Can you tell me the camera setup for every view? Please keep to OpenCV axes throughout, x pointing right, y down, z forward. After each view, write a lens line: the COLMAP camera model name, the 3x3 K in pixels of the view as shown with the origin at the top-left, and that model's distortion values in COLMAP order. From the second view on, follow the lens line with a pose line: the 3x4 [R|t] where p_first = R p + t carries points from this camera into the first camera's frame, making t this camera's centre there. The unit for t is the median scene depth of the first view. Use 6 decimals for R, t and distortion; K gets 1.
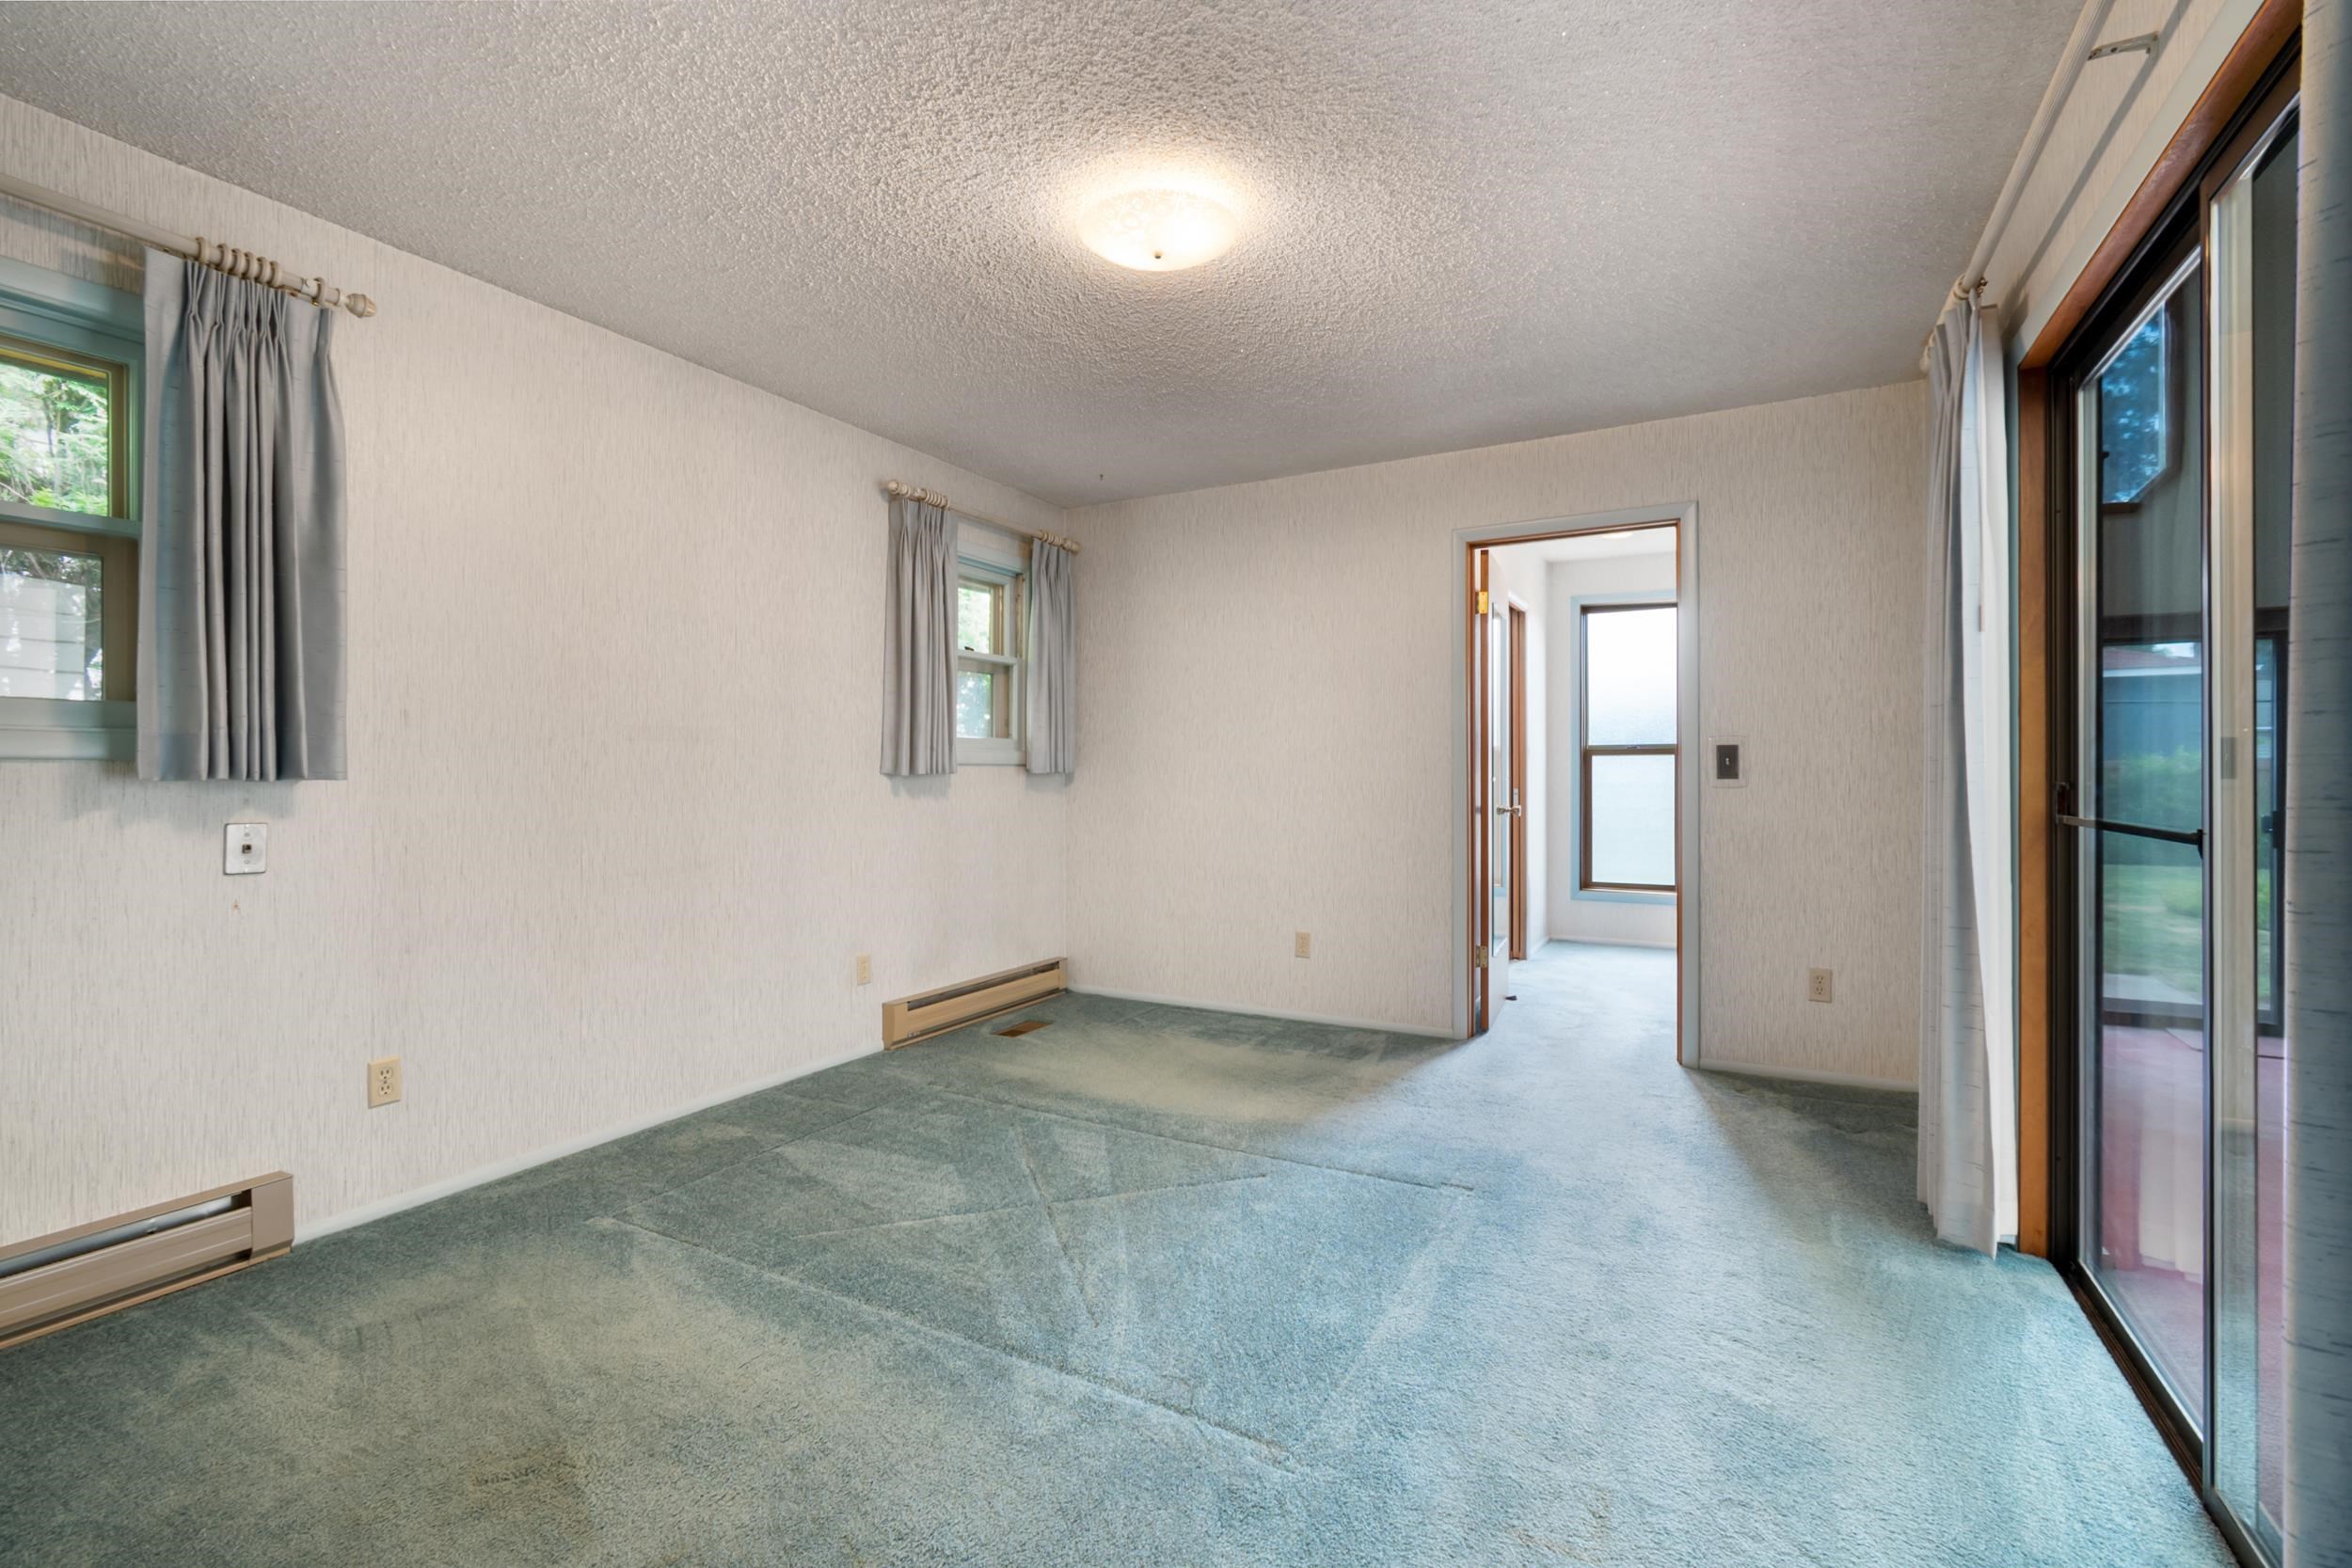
lens RADIAL K [[1064.4, 0, 1165.0], [0, 1064.4, 764.8], [0, 0, 1]] dist [0.000898, -0.000932]
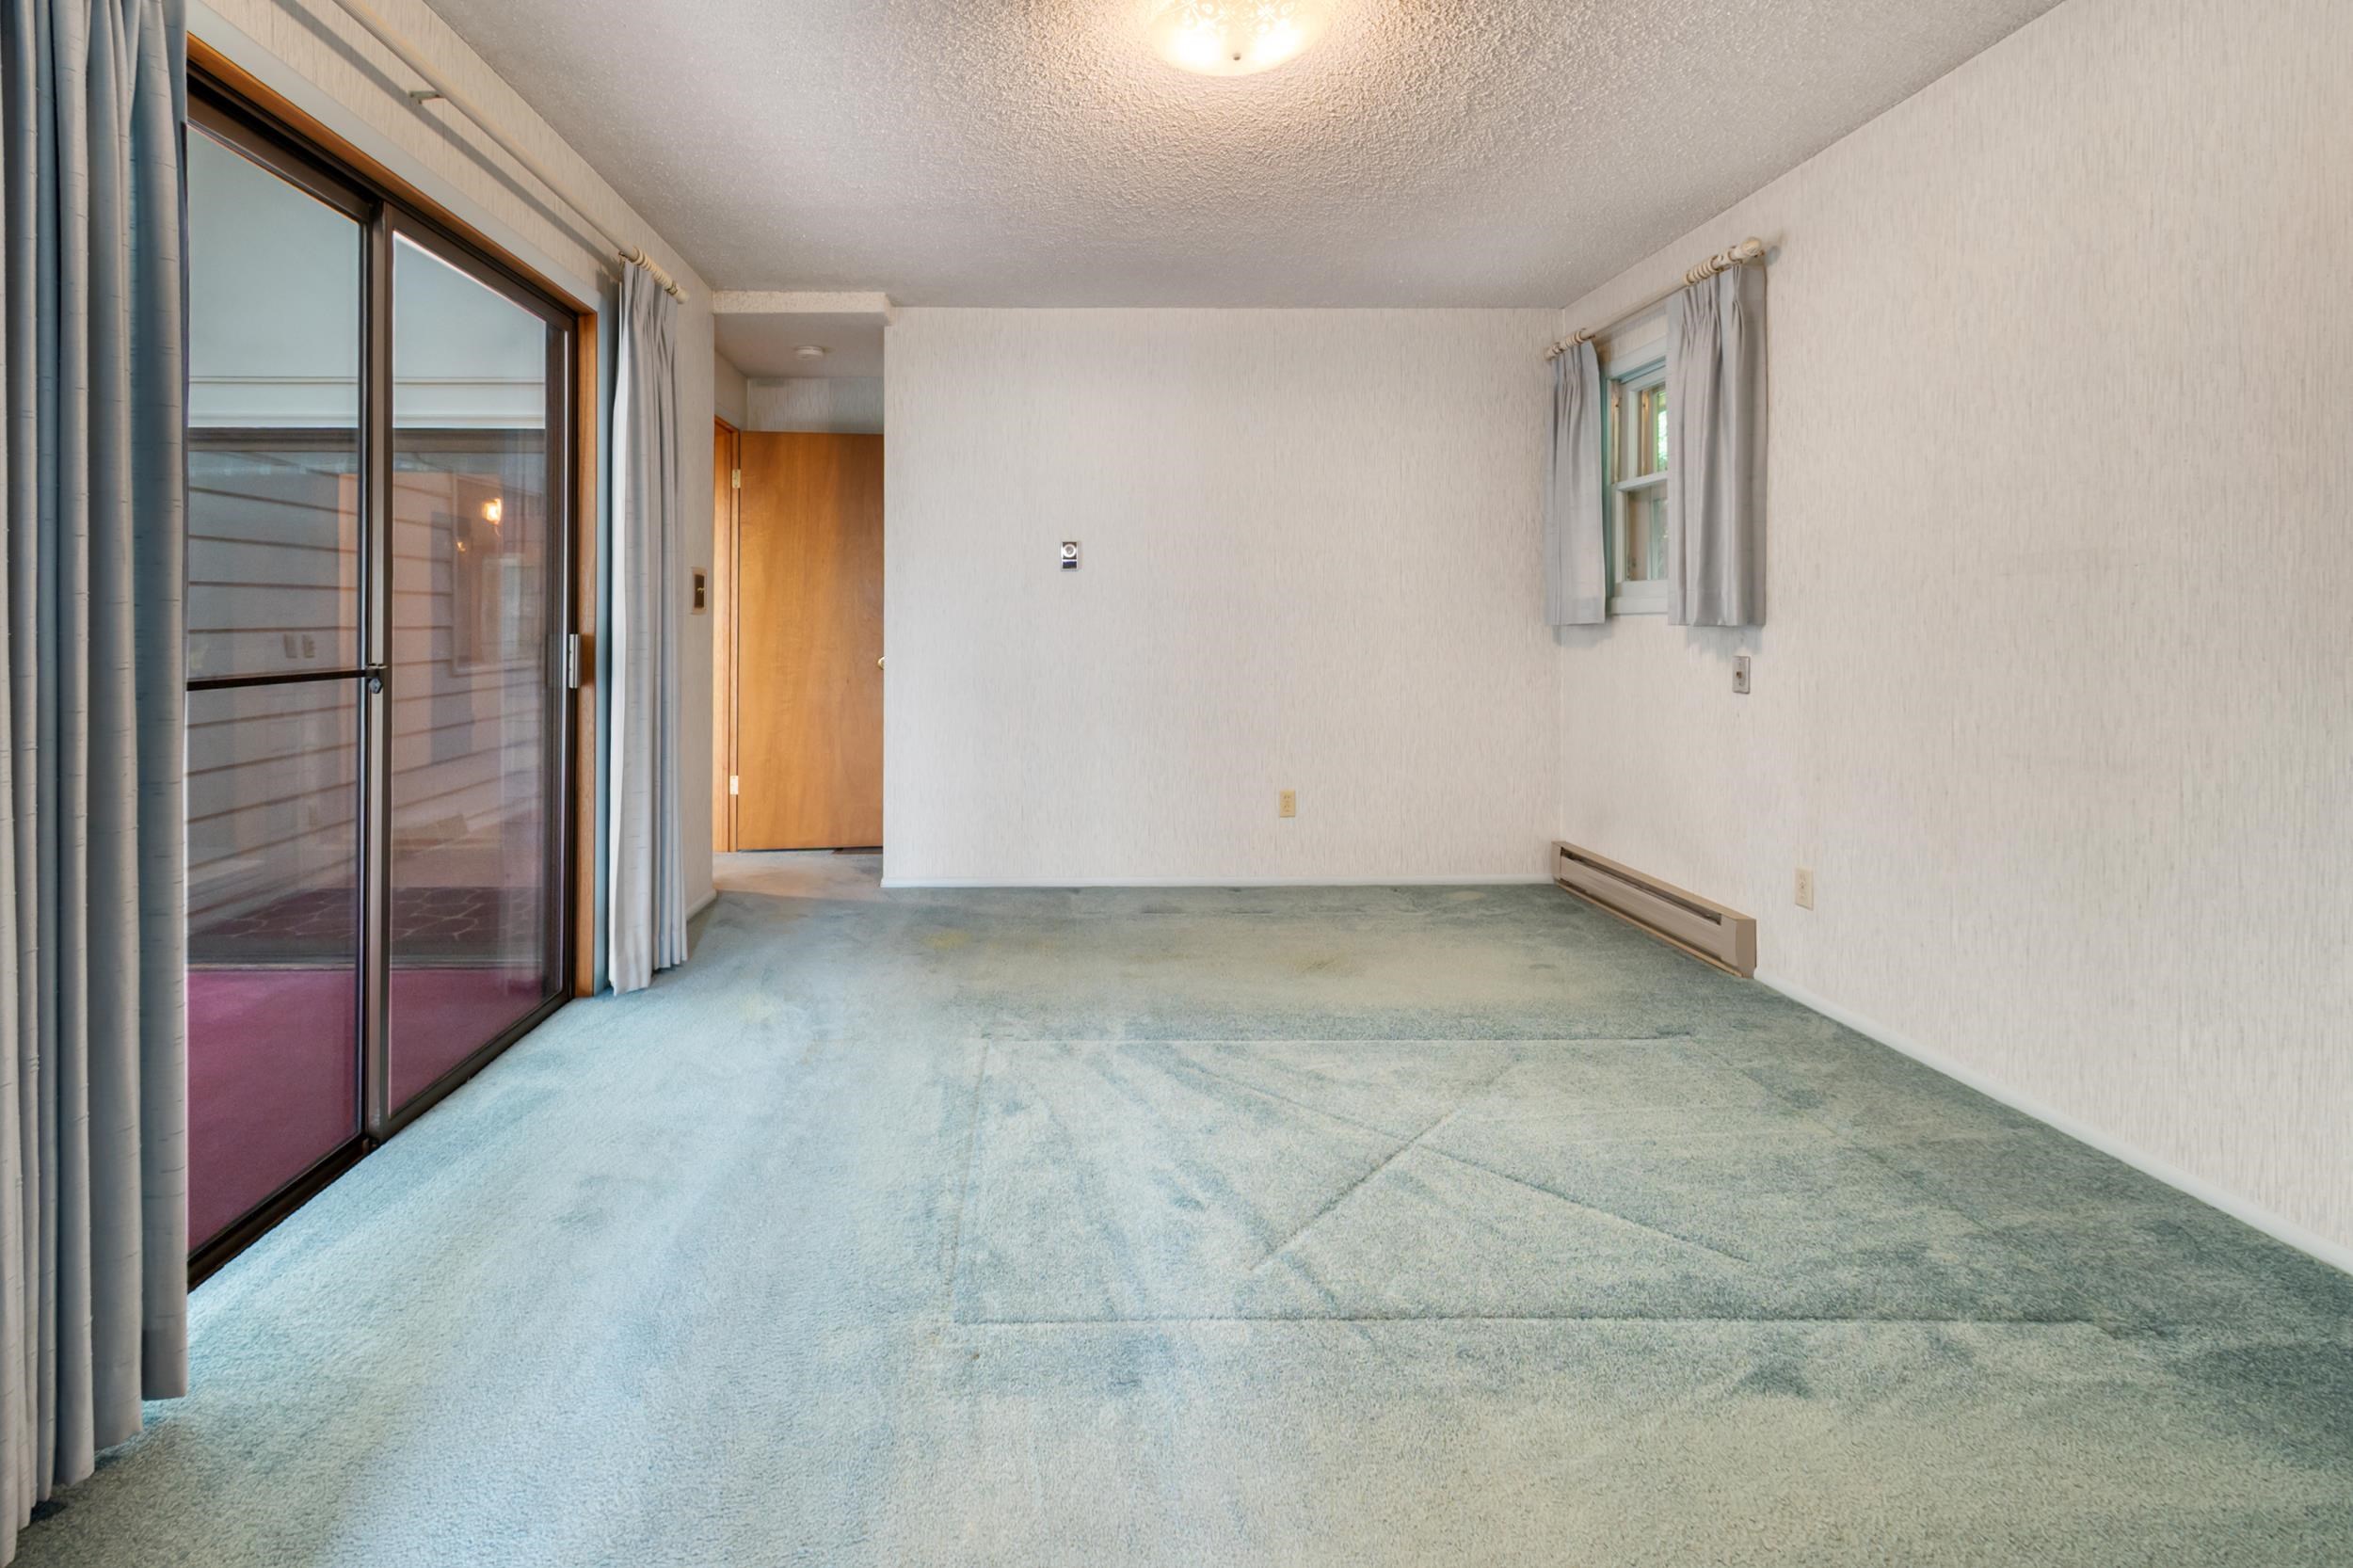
lens RADIAL K [[1071.1, 0, 1089.0], [0, 1071.1, 639.5], [0, 0, 1]] dist [-0.001250, -0.001946]
pose [[-0.857931, 0.011263, -0.513642, 0.446184], [0.008026, 0.999931, 0.008519, 0.010390], [0.513702, 0.003186, -0.857963, 1.355128]]
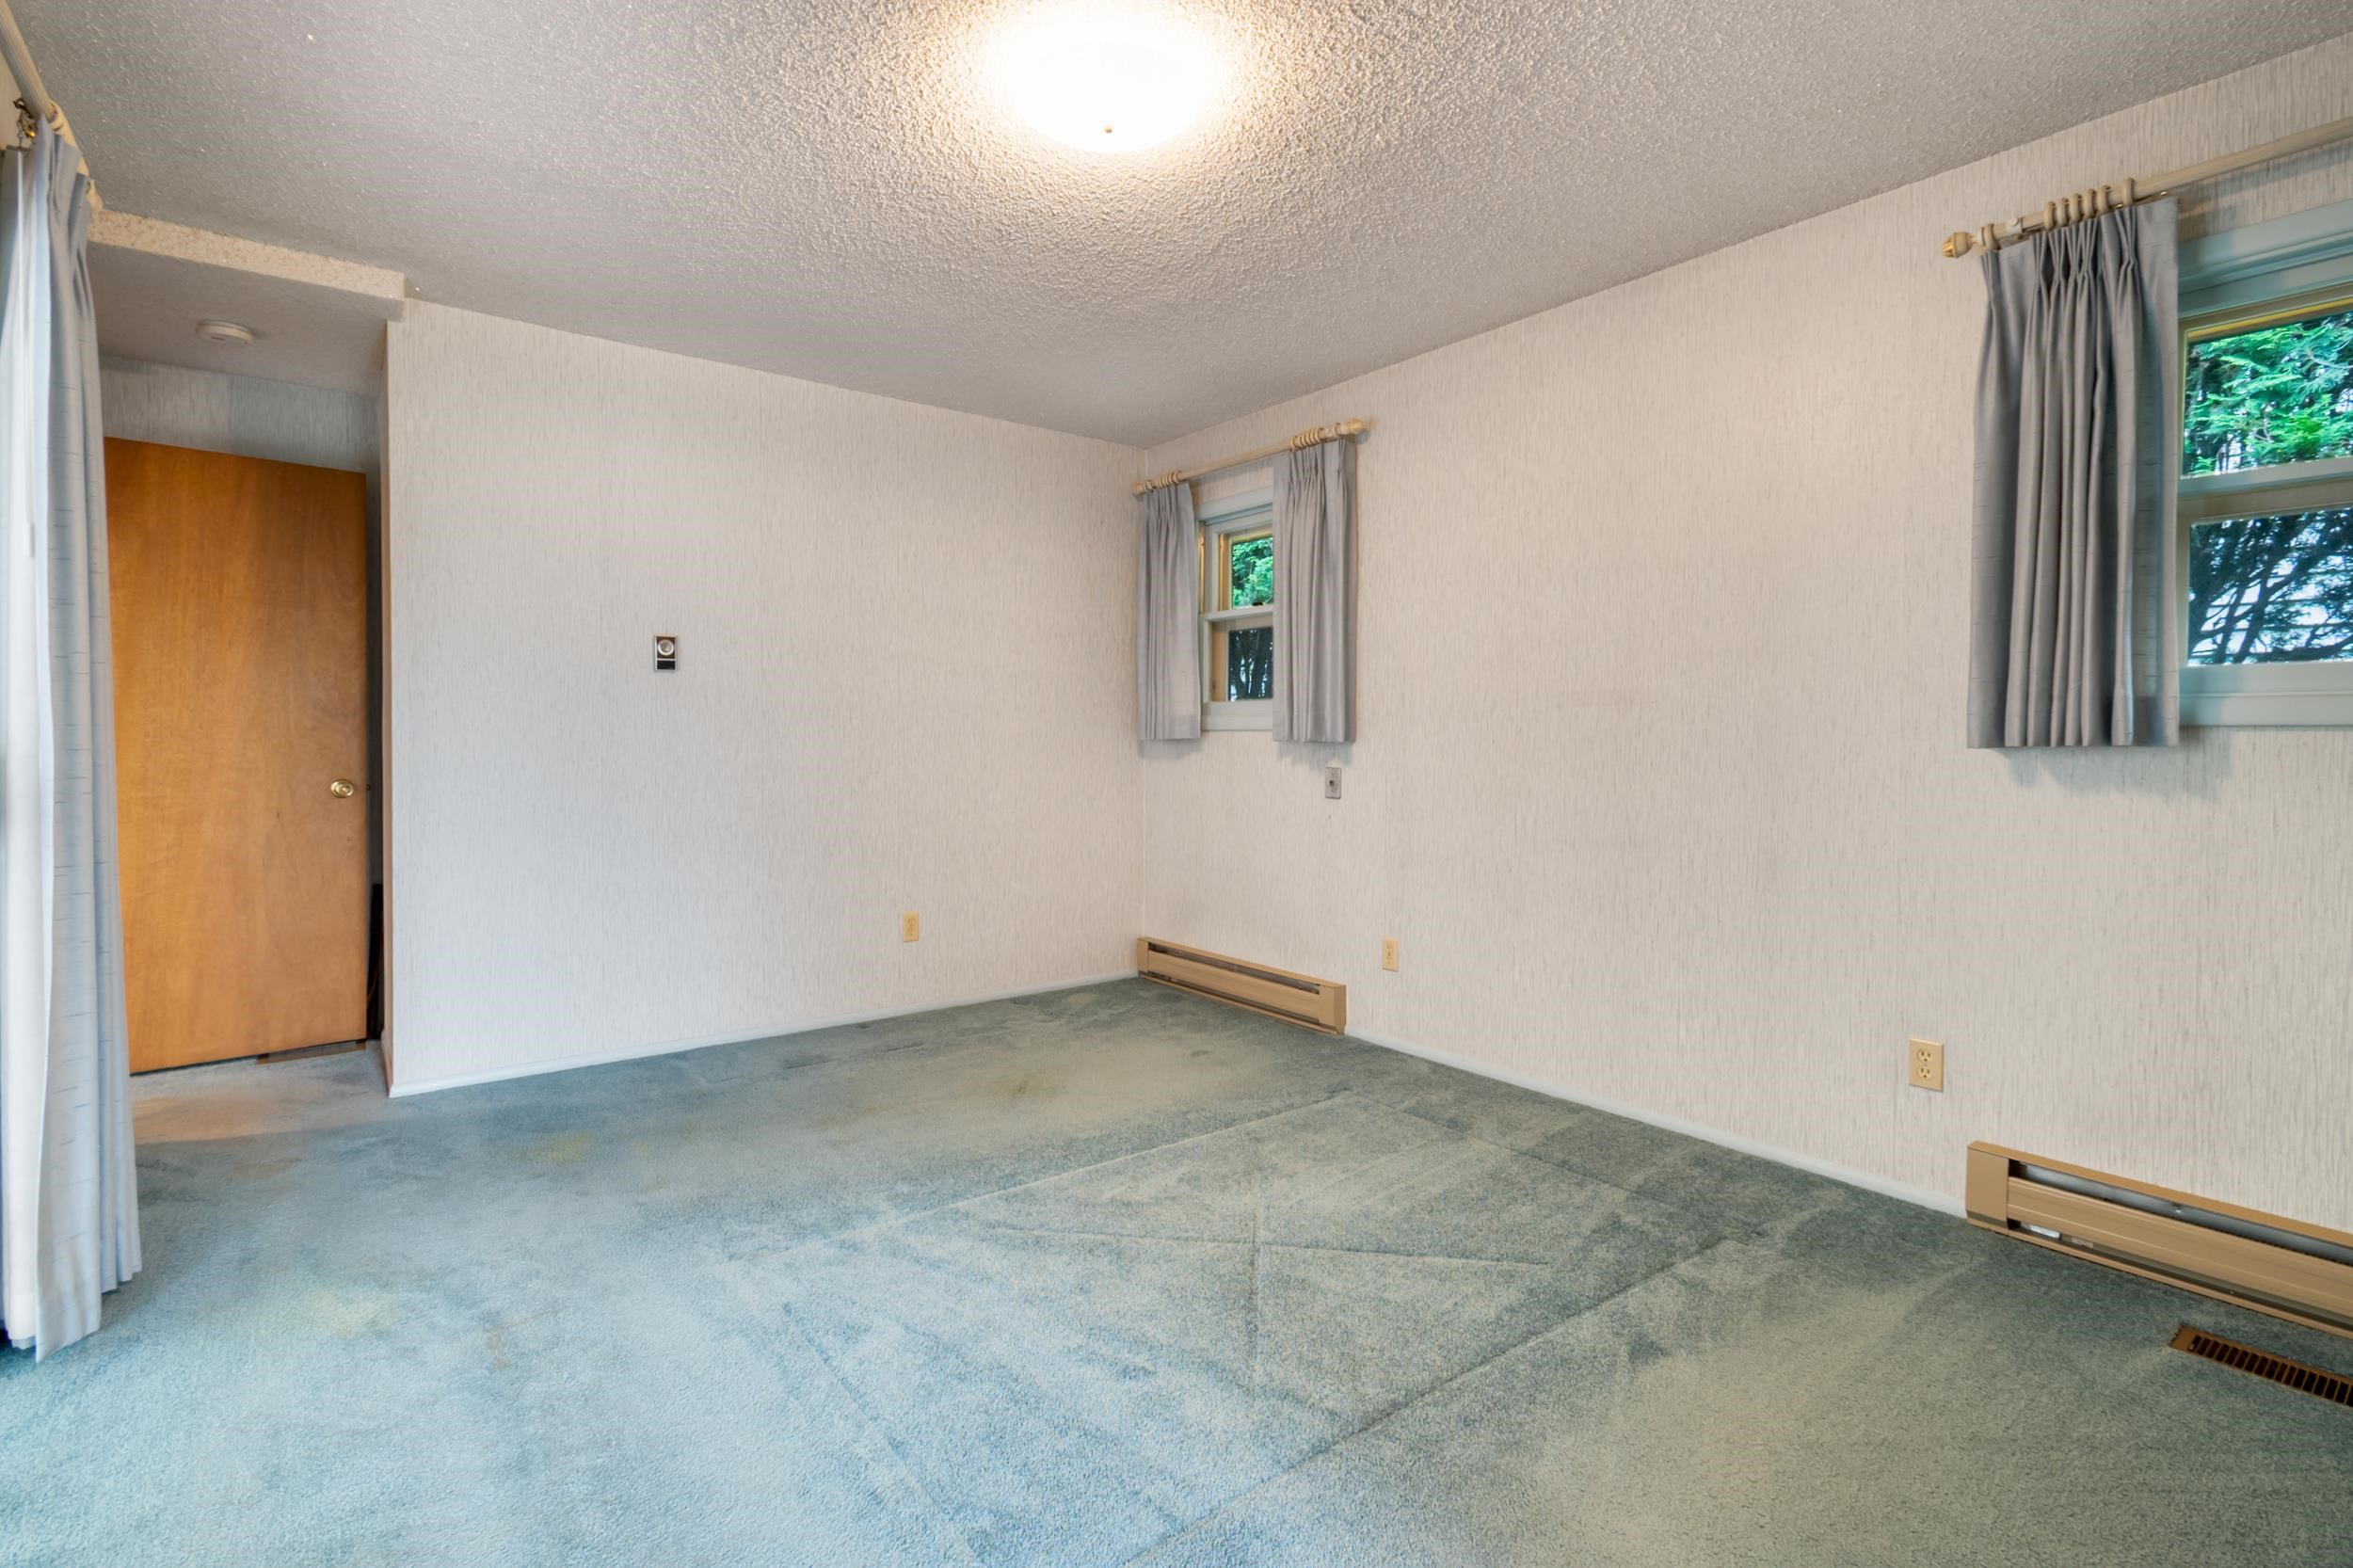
lens RADIAL K [[1065.0, 0, 1165.5], [0, 1065.0, 764.8], [0, 0, 1]] dist [0.000898, -0.000932]
pose [[-0.399133, 0.025430, -0.916540, 0.585781], [0.002452, 0.999641, 0.026668, 0.003647], [0.916890, 0.008397, -0.399053, 1.096319]]
